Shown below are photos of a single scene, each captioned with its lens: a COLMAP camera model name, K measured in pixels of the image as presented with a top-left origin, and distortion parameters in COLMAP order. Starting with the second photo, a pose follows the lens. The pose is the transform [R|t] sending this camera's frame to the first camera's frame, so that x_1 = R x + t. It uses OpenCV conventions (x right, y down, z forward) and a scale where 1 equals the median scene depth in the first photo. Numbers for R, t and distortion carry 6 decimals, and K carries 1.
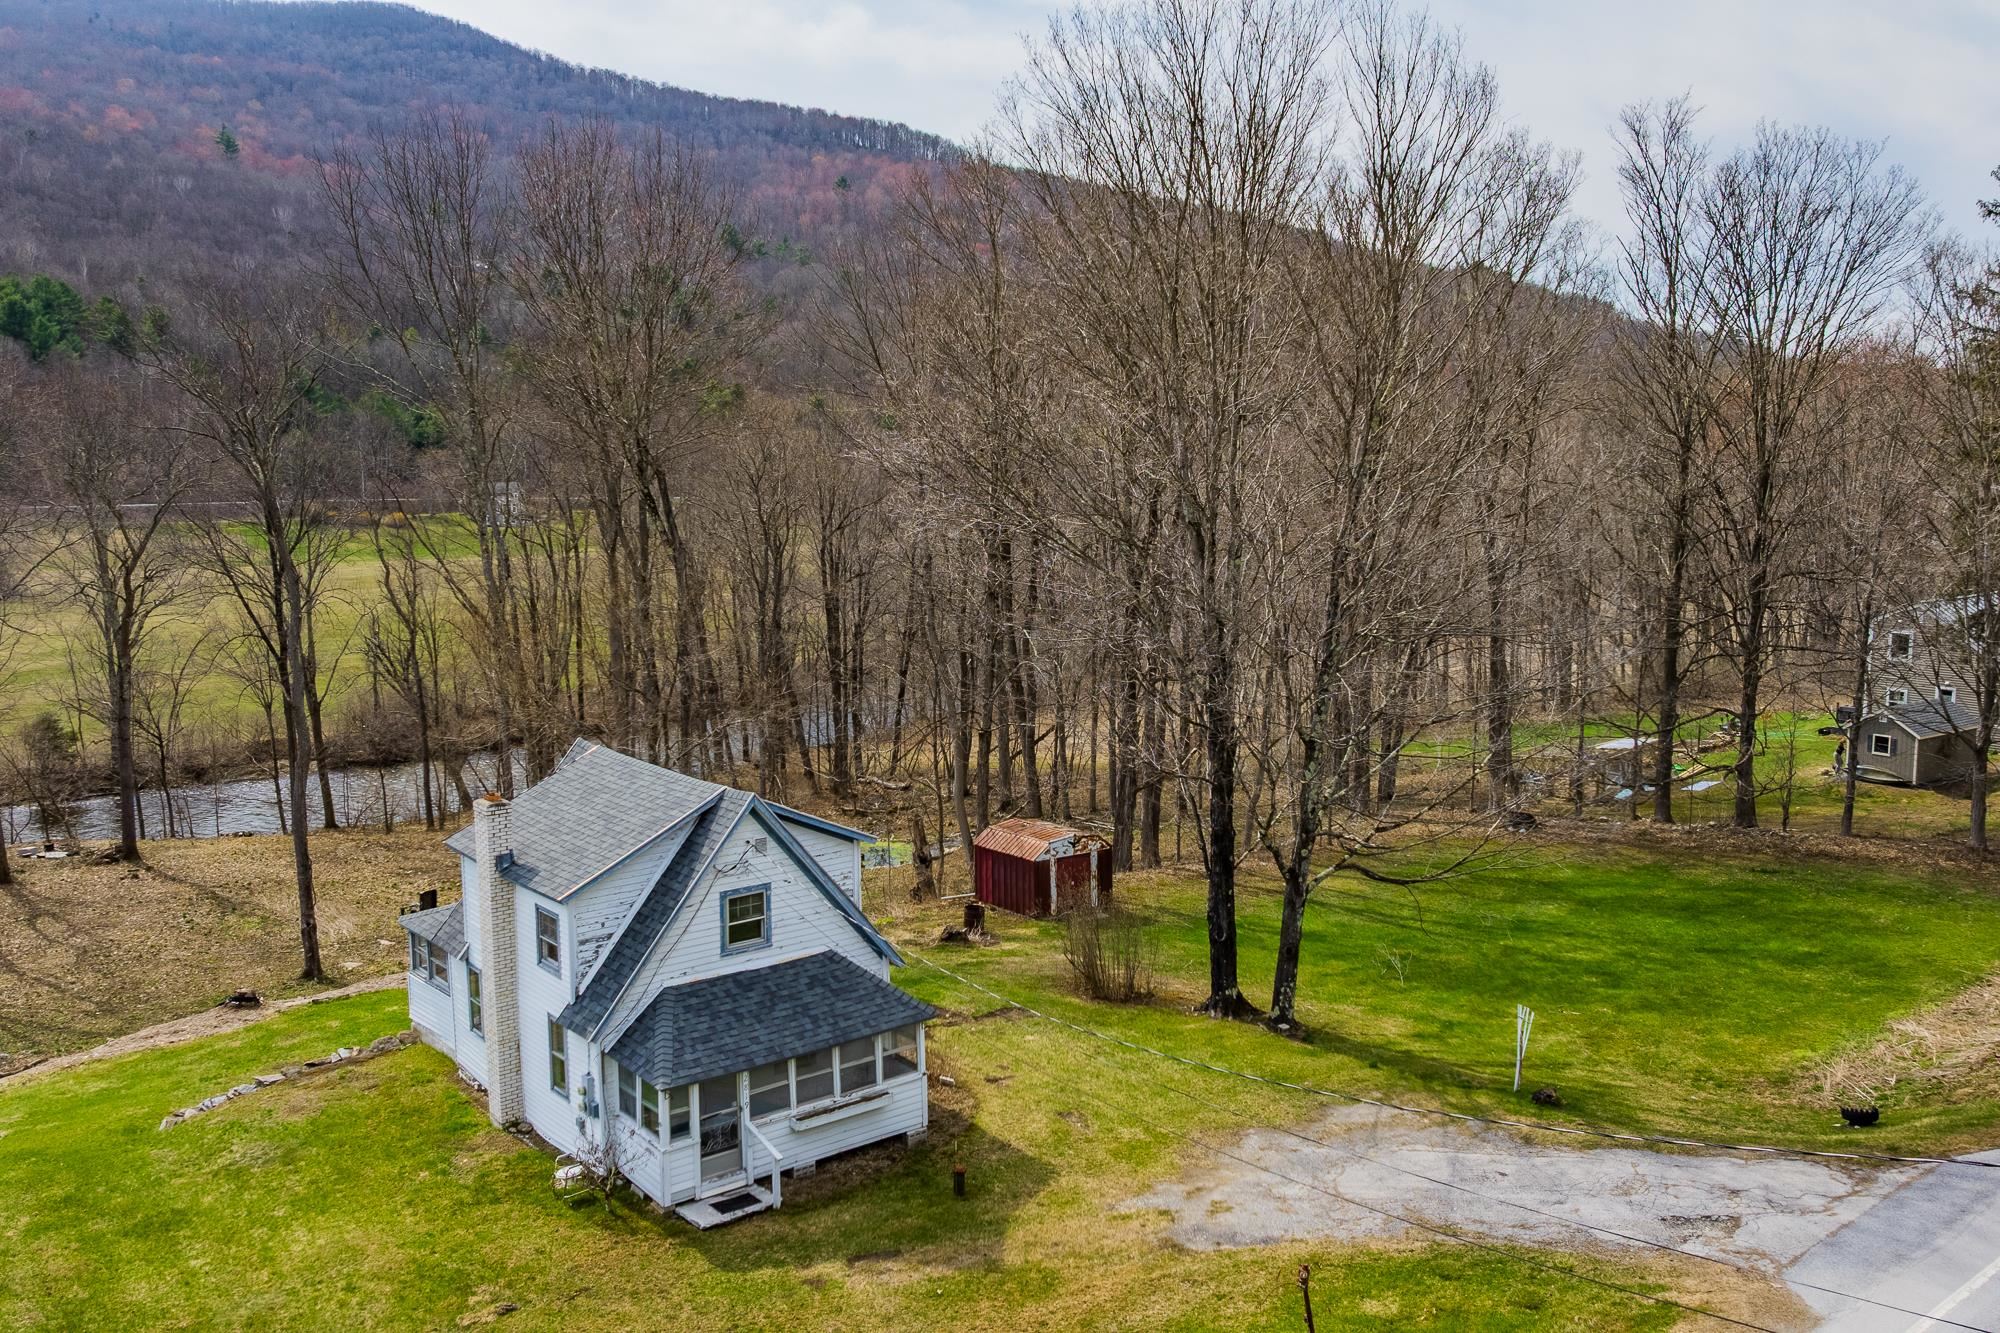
lens RADIAL K [[1676.3, 0, 1056.2], [0, 1676.3, 672.5], [0, 0, 1]] dist [-0.032996, -0.001030]
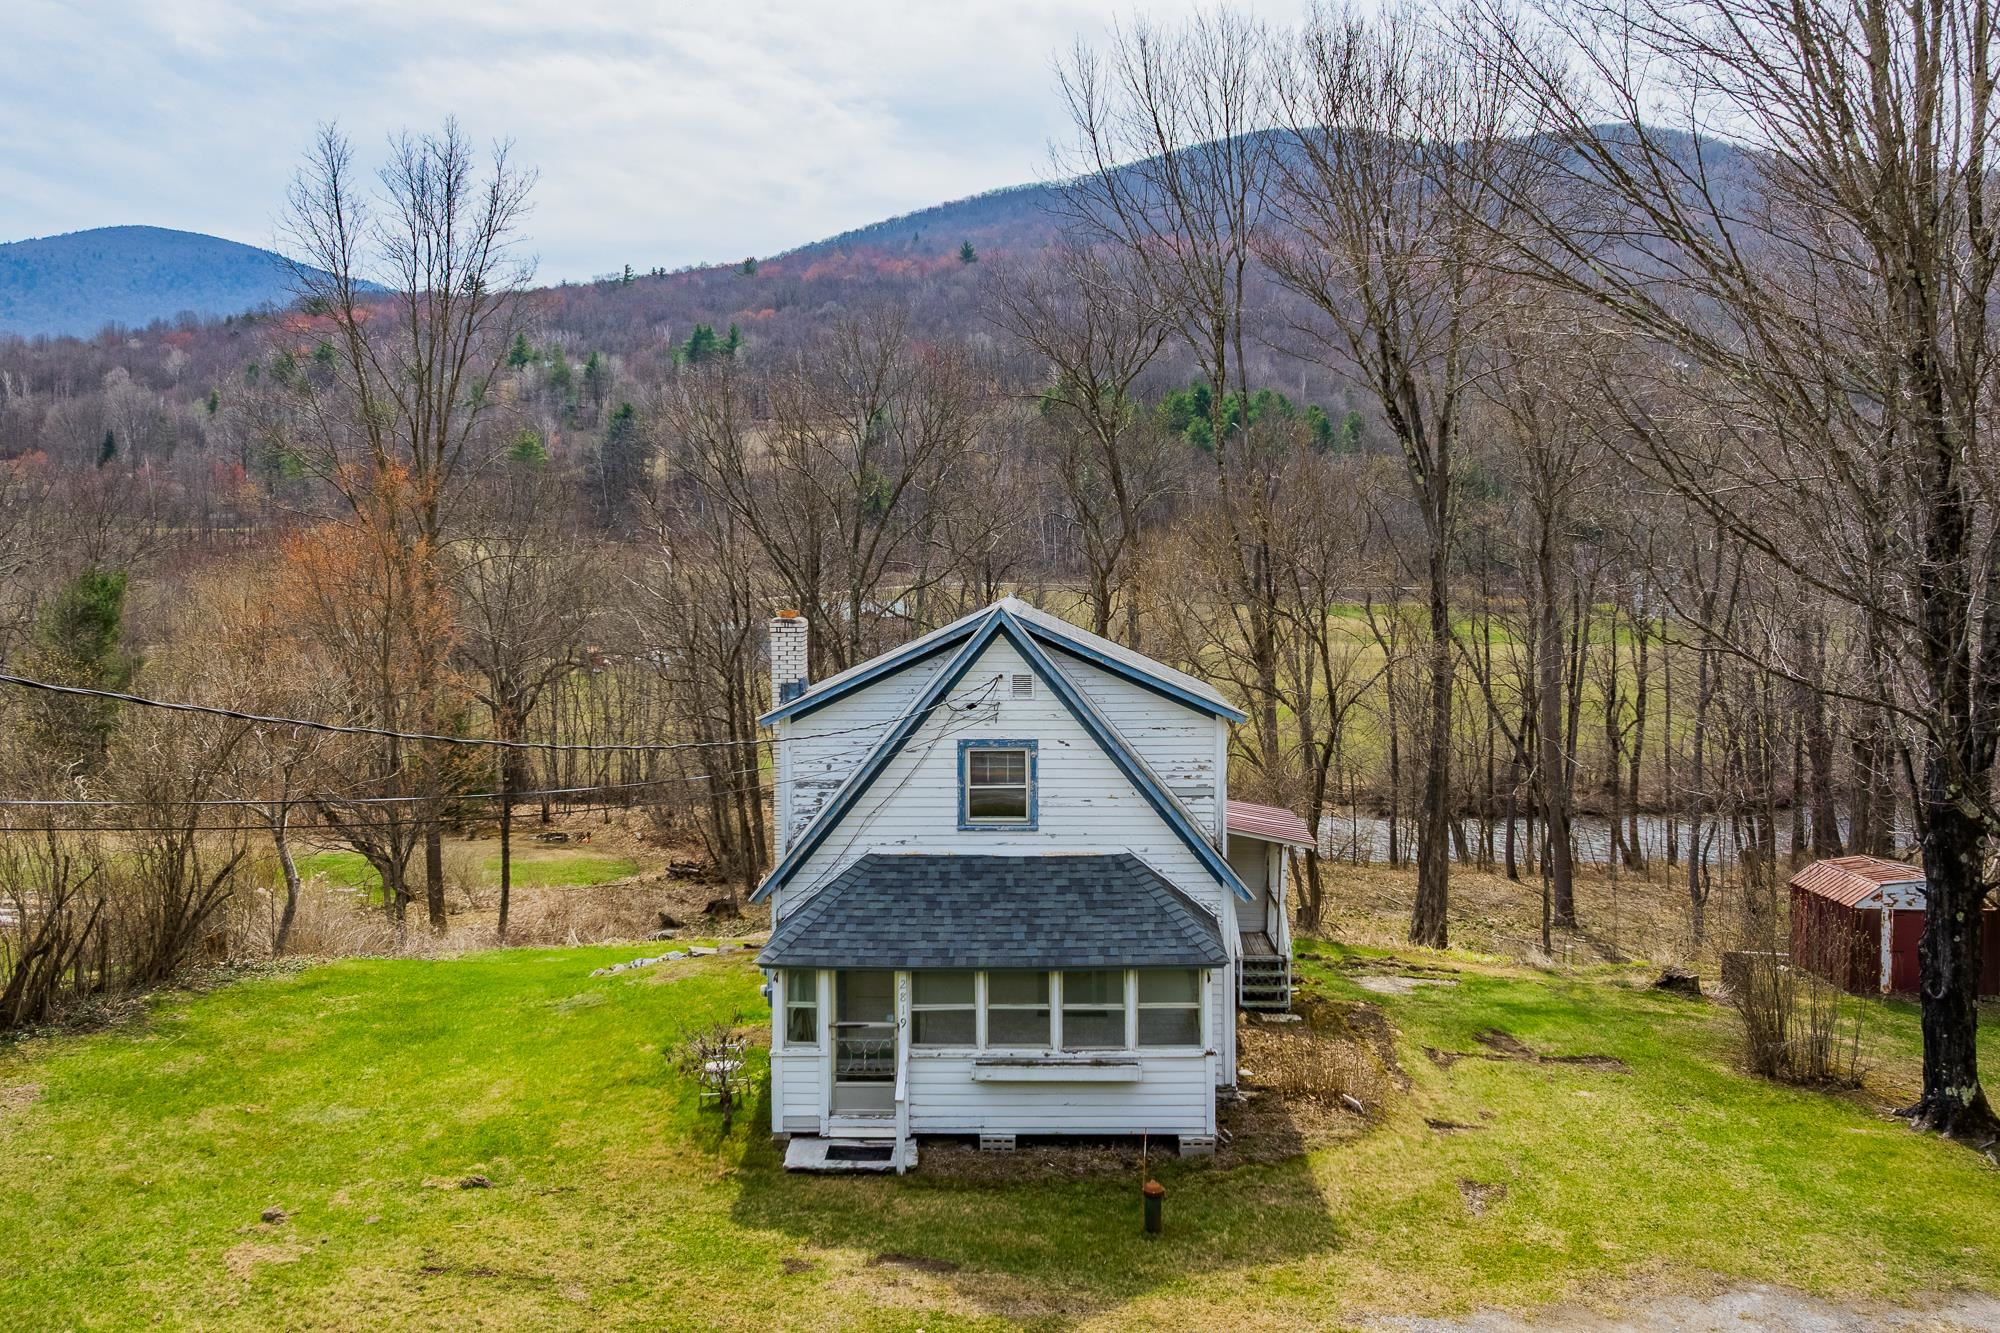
lens RADIAL K [[1676.3, 0, 1056.2], [0, 1676.3, 672.5], [0, 0, 1]] dist [-0.032996, -0.001030]
pose [[0.764258, 0.042406, -0.643515, 0.303579], [-0.087623, 0.995411, -0.038468, 0.126125], [0.638930, 0.085786, 0.764466, 0.461529]]
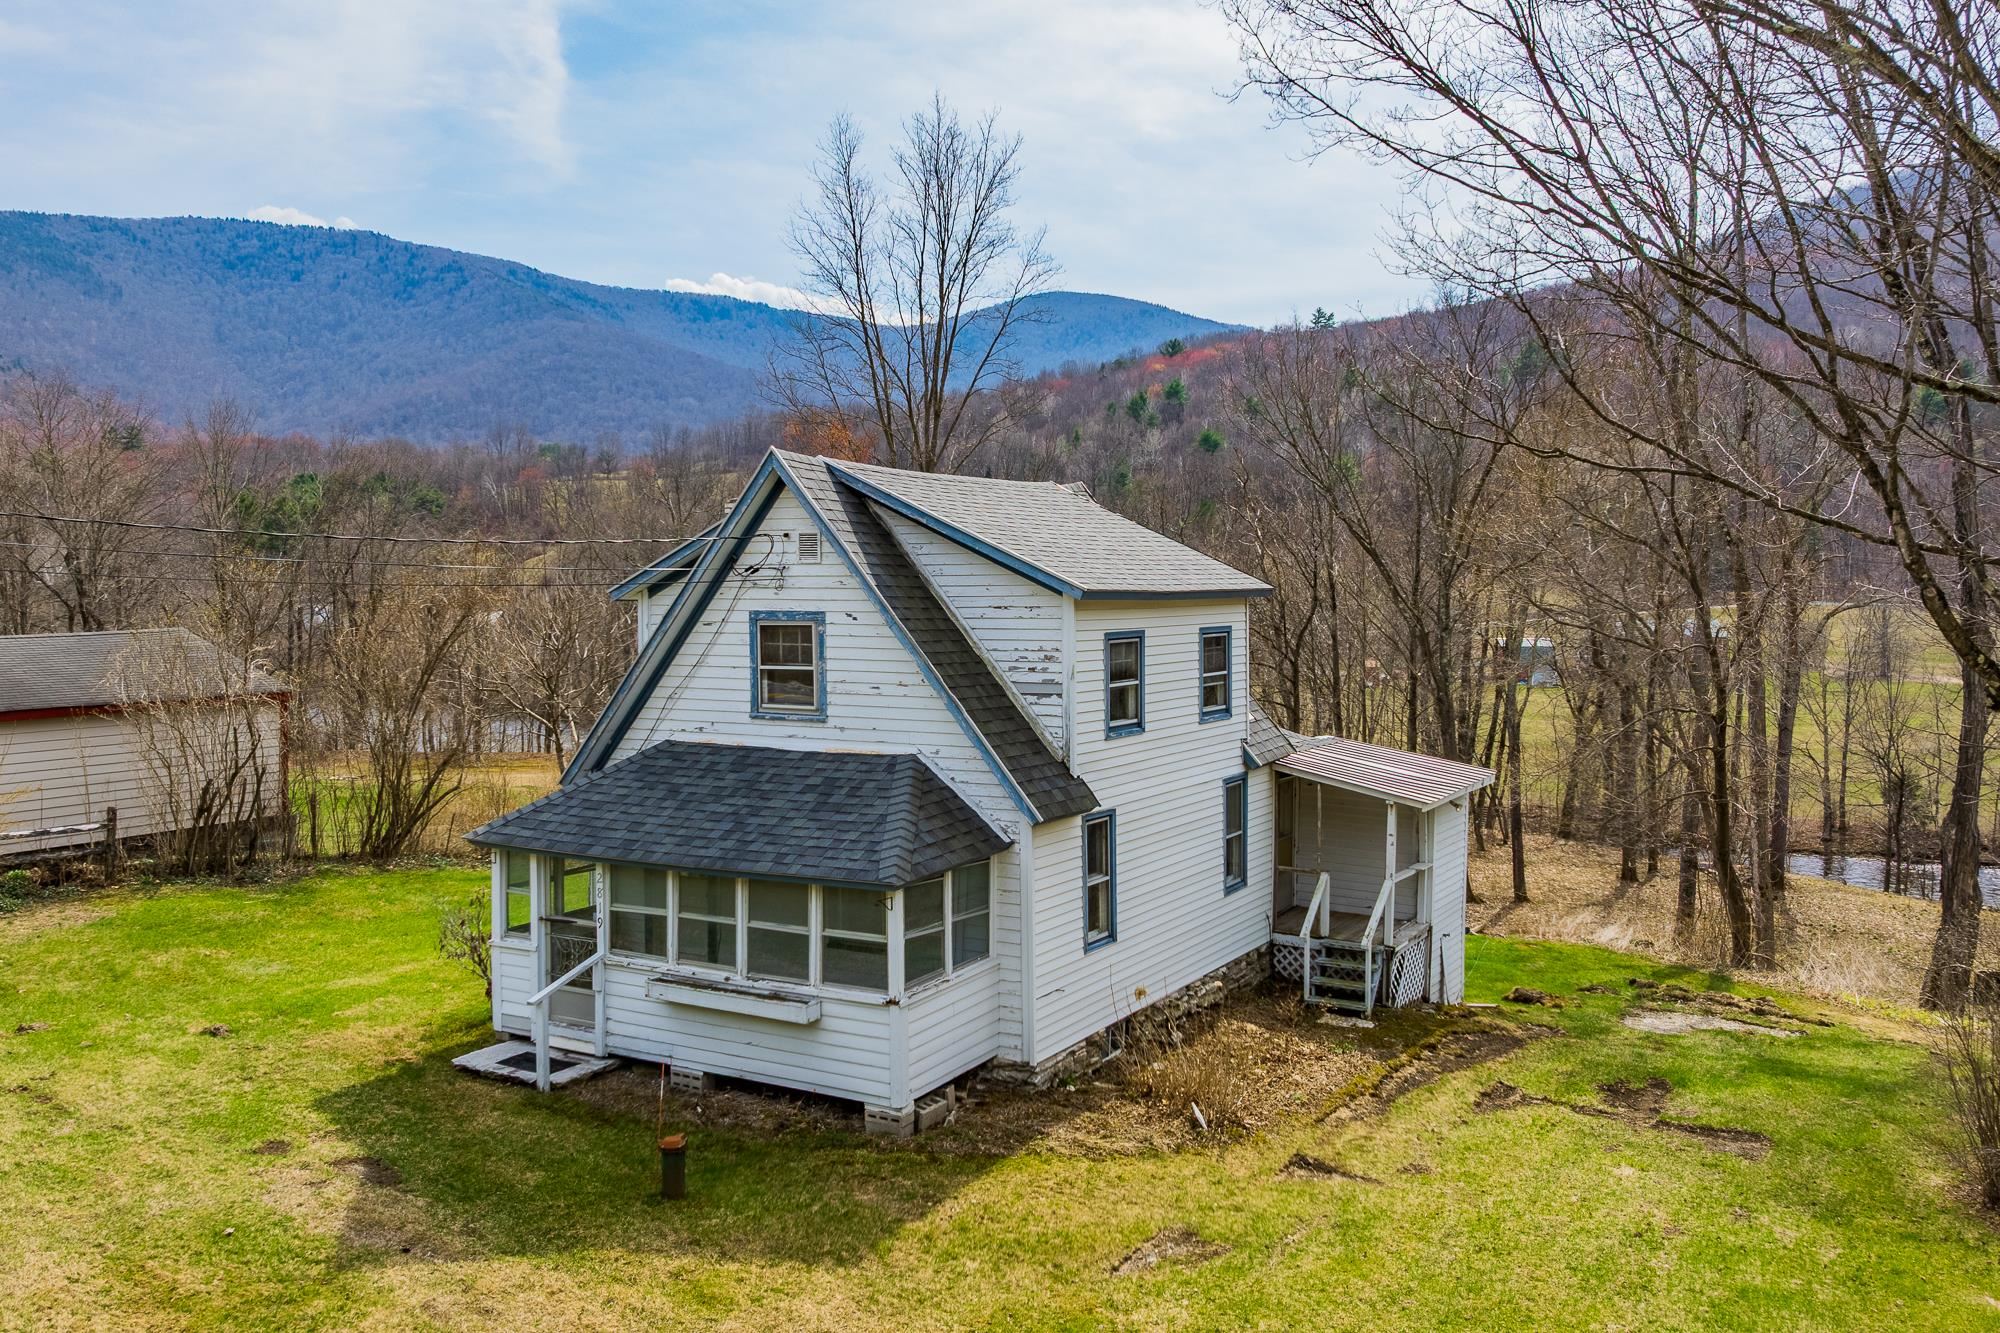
lens RADIAL K [[1676.3, 0, 1056.2], [0, 1676.3, 672.5], [0, 0, 1]] dist [-0.032996, -0.001030]
pose [[0.345415, 0.044671, -0.937386, 0.428379], [-0.129738, 0.991548, -0.000555, 0.139227], [0.929439, 0.121806, 0.348291, 0.888839]]
